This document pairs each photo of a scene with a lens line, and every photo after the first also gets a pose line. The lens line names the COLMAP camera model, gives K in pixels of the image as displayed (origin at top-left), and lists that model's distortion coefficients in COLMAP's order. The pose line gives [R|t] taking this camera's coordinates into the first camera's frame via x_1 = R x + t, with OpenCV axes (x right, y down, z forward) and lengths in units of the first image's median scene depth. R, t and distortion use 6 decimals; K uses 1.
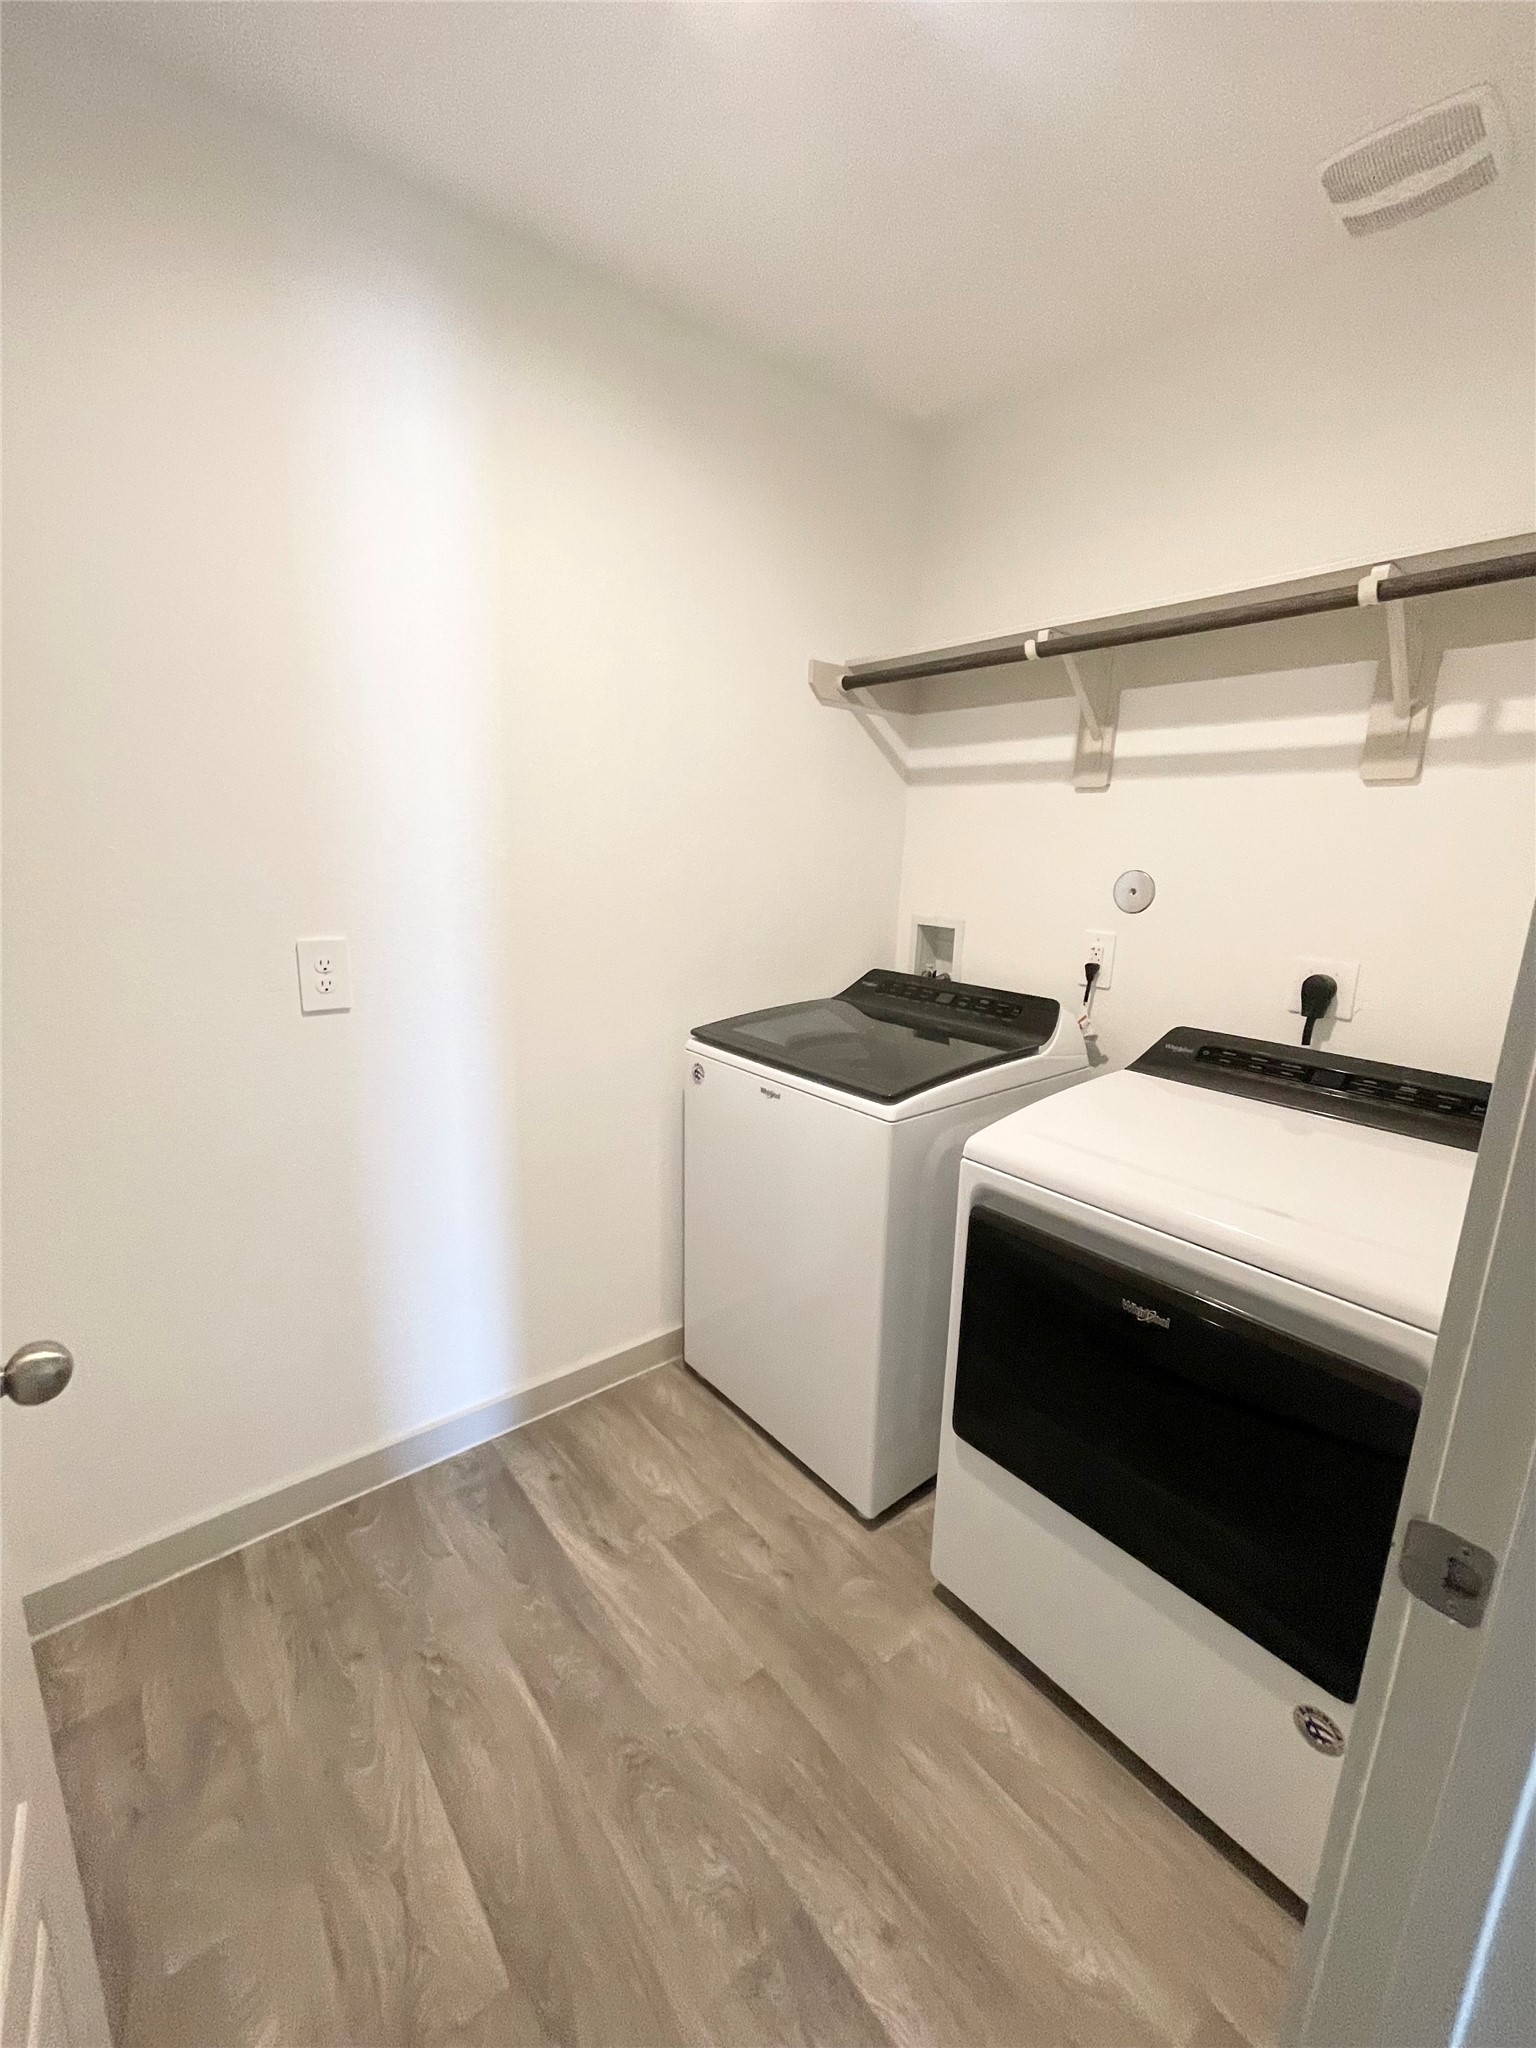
lens RADIAL K [[822.9, 0, 768.7], [0, 822.9, 1038.1], [0, 0, 1]] dist [-0.002621, 0.000338]
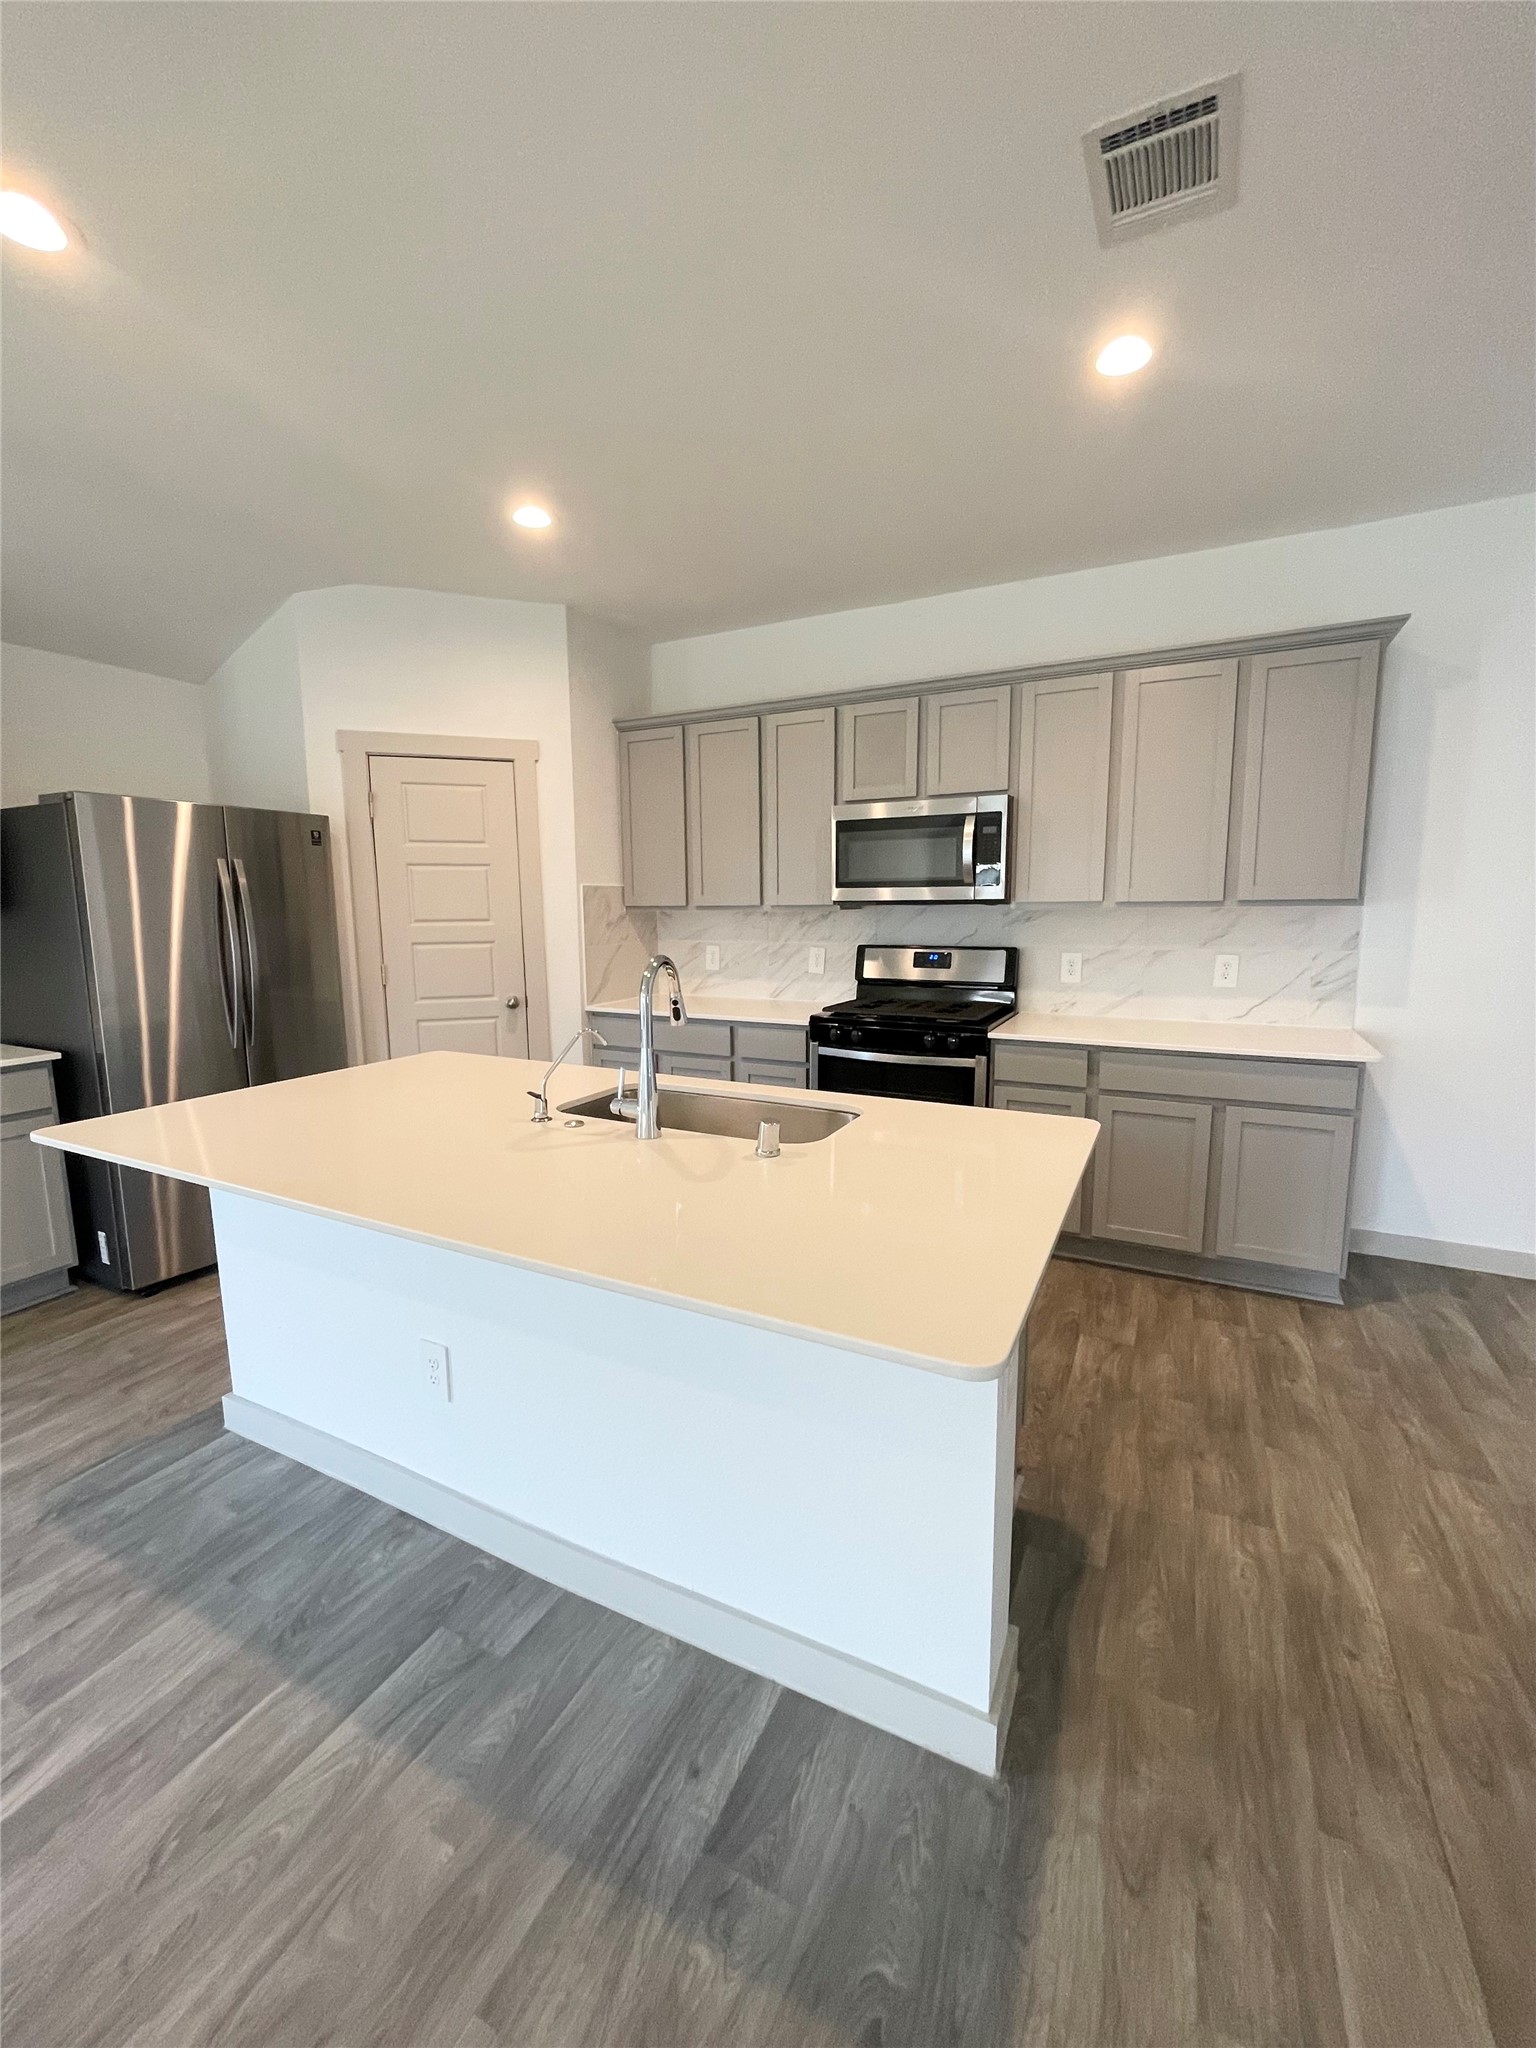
lens RADIAL K [[822.9, 0, 763.5], [0, 822.9, 1023.9], [0, 0, 1]] dist [-0.002621, 0.000338]
pose [[-0.410483, -0.145691, 0.900154, -0.830473], [0.214208, 0.944124, 0.250489, -0.266761], [-0.886351, 0.295642, -0.356339, 0.981083]]
